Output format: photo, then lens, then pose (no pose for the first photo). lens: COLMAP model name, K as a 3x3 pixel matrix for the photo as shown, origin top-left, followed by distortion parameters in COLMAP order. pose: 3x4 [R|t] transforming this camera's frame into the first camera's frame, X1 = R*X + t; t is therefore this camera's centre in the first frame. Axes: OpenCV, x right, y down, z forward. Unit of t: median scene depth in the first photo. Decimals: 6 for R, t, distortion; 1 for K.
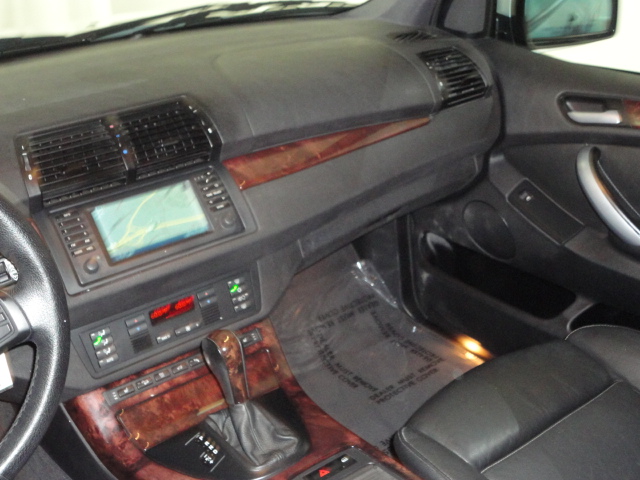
lens RADIAL K [[791.2, 0, 320.0], [0, 791.2, 240.0], [0, 0, 1]] dist [-0.029086, -0.008559]
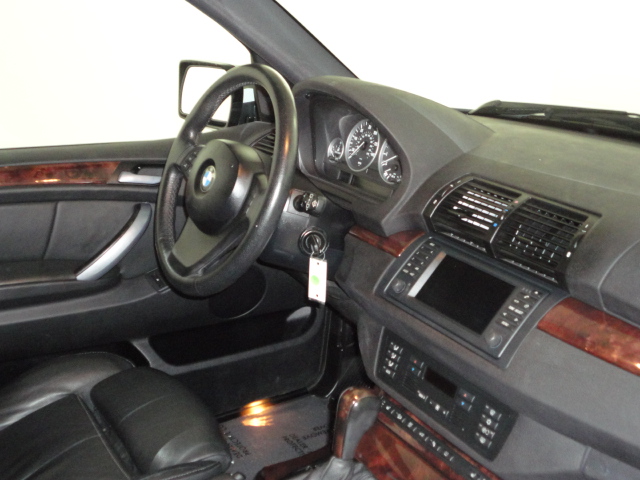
lens RADIAL K [[791.2, 0, 320.0], [0, 791.2, 240.0], [0, 0, 1]] dist [-0.029086, -0.008559]
pose [[-0.109864, 0.354735, -0.928490, 0.686101], [-0.457190, 0.811421, 0.364105, -0.347129], [0.882557, 0.464499, 0.073035, 0.719920]]
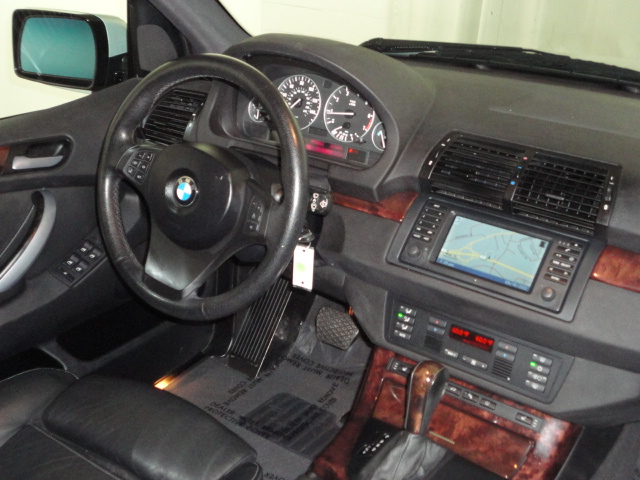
lens RADIAL K [[790.6, 0, 320.0], [0, 790.6, 240.0], [0, 0, 1]] dist [0.012542, -0.003977]
pose [[0.305820, 0.450169, -0.838941, 0.563056], [-0.471926, 0.836967, 0.277077, -0.211407], [0.826898, 0.311182, 0.468408, 0.318737]]
